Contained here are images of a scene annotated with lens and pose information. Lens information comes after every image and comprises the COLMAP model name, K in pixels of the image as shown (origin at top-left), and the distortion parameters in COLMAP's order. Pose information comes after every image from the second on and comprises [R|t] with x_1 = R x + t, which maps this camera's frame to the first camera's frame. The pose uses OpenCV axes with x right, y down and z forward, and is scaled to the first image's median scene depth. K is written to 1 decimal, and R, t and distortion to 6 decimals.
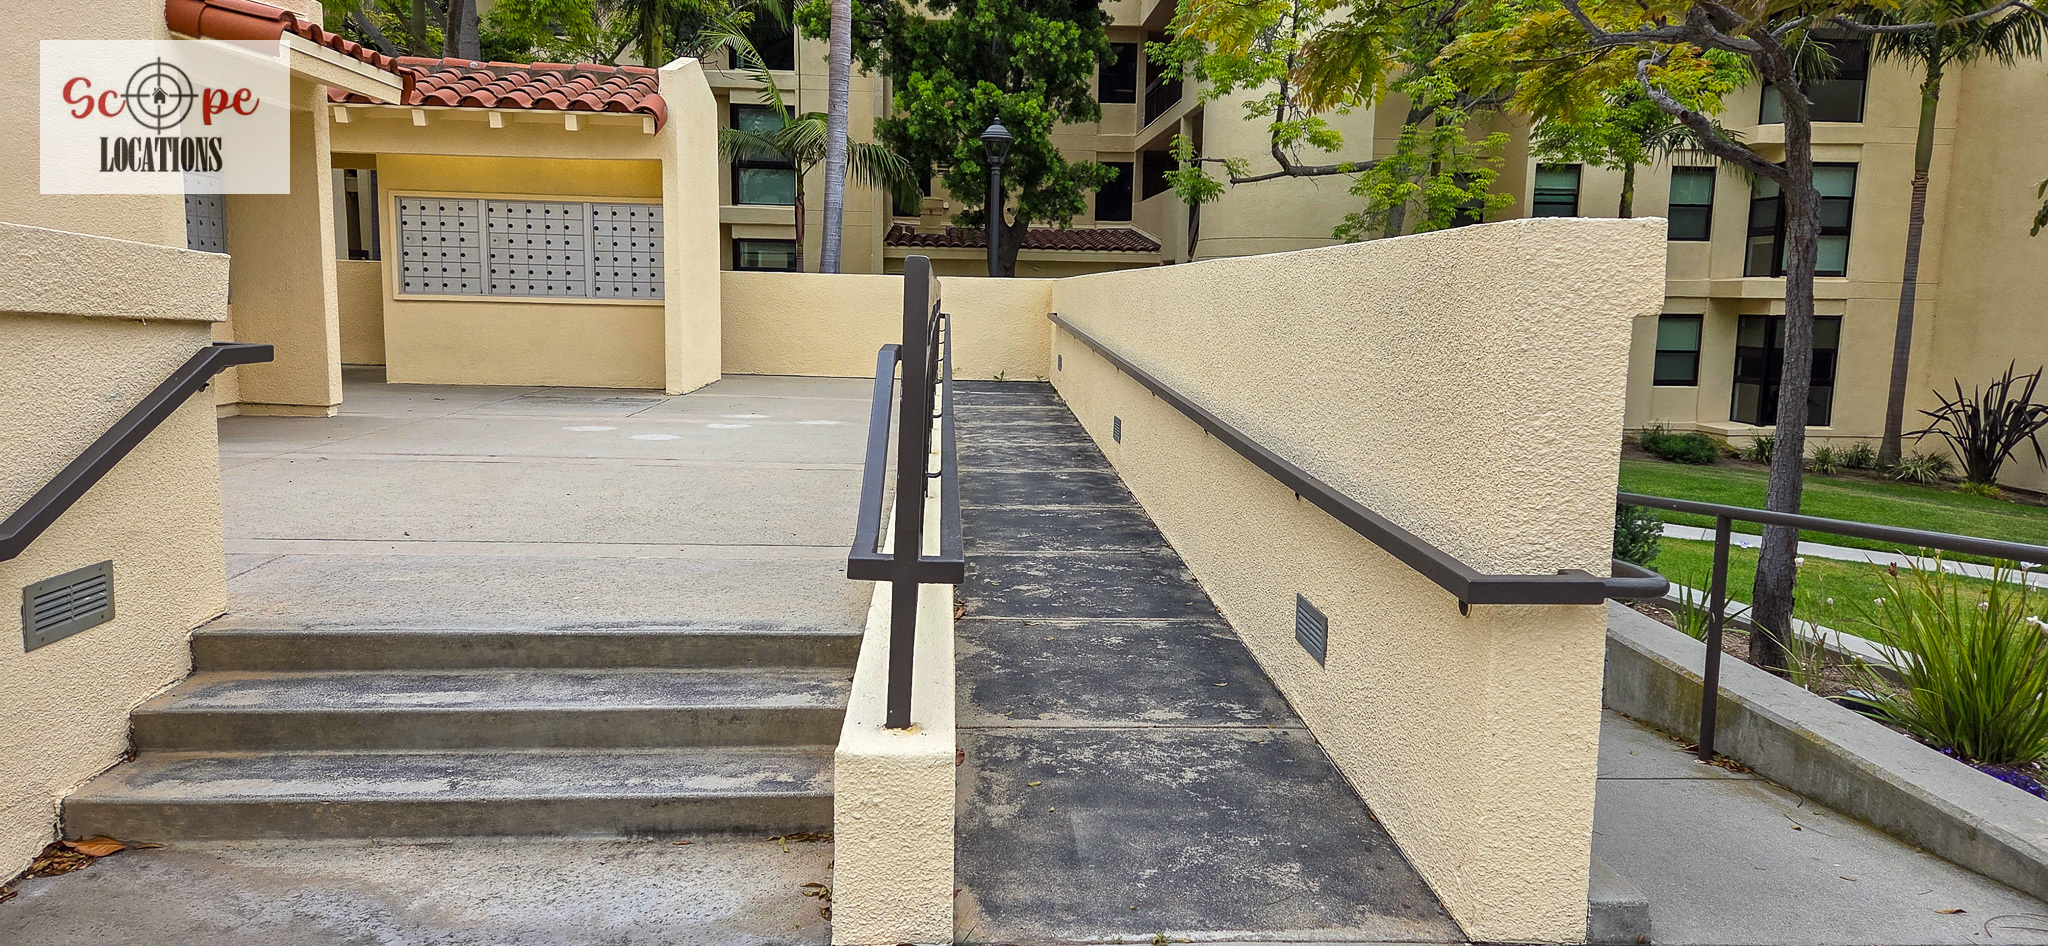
lens RADIAL K [[1391.6, 0, 1006.5], [0, 1391.6, 478.3], [0, 0, 1]] dist [0.070652, -0.055868]
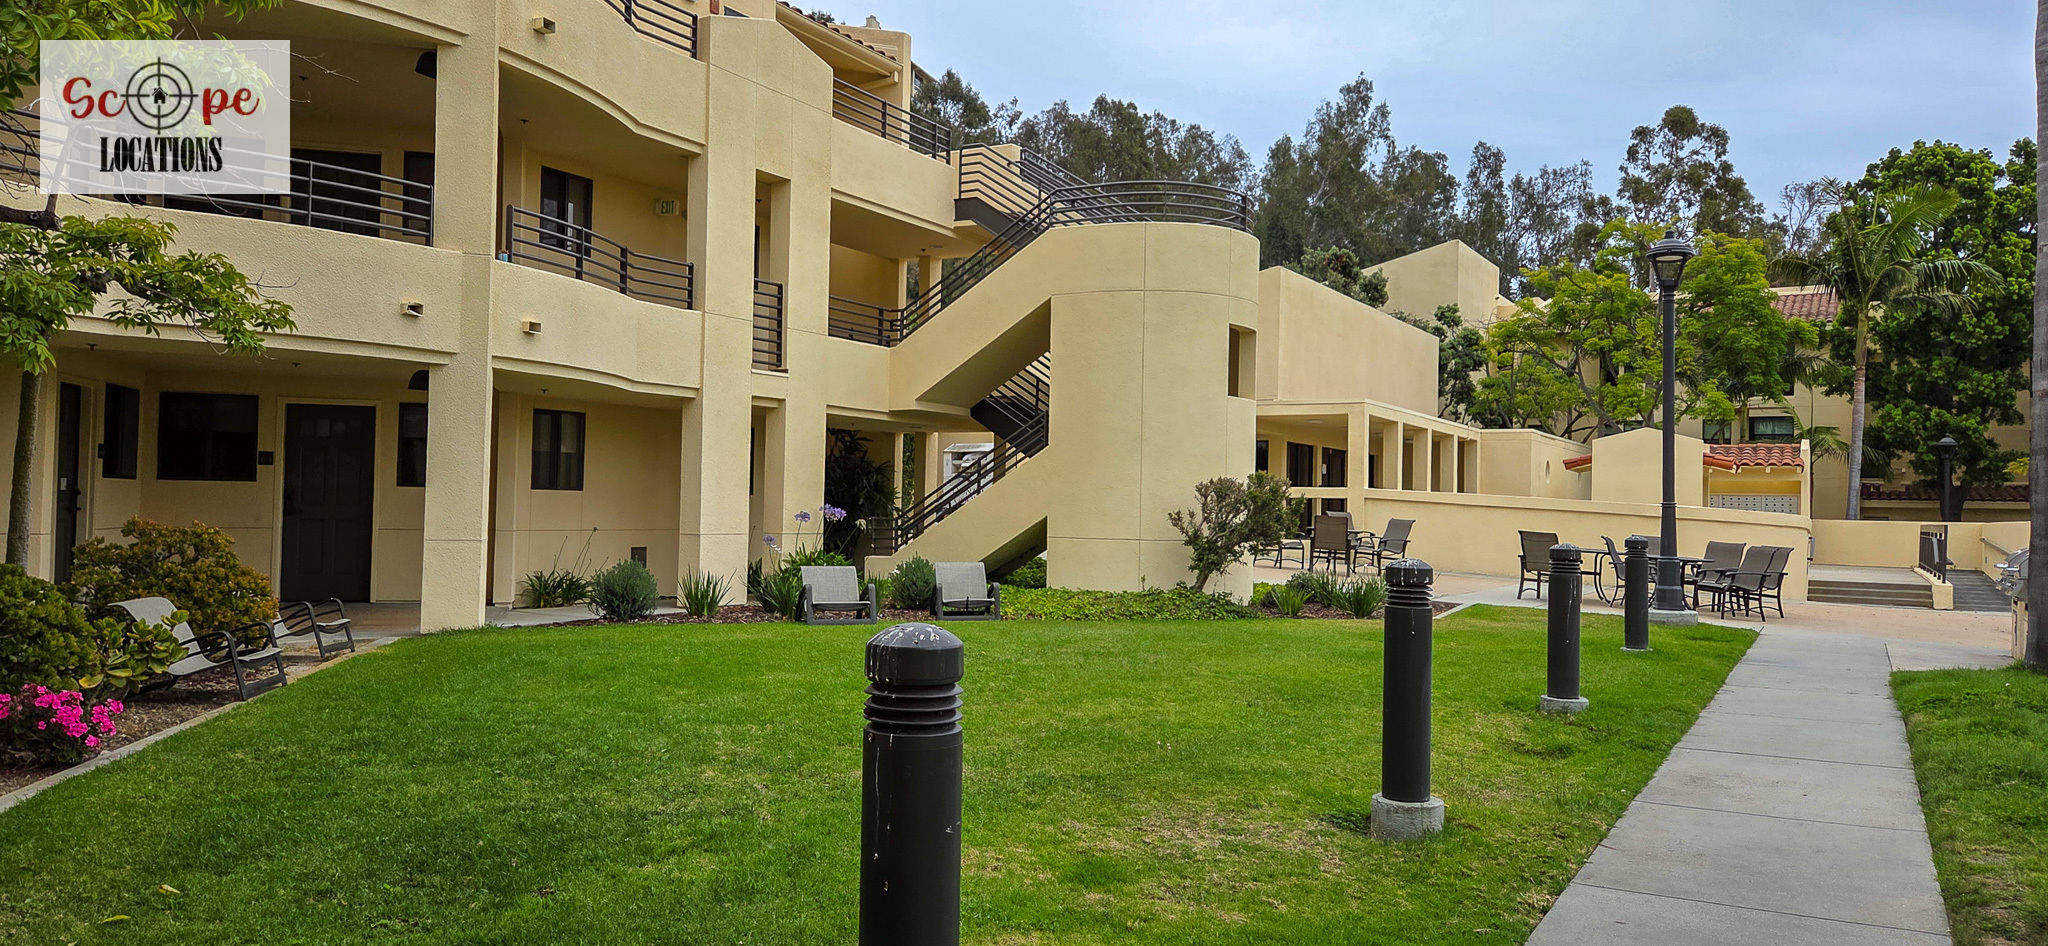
lens RADIAL K [[1391.6, 0, 1017.5], [0, 1391.6, 492.4], [0, 0, 1]] dist [0.070652, -0.055868]
pose [[0.837421, -0.005307, -0.546533, -0.010203], [-0.078834, 0.988324, -0.130390, 0.136129], [0.540844, 0.152276, 0.827224, -1.041789]]
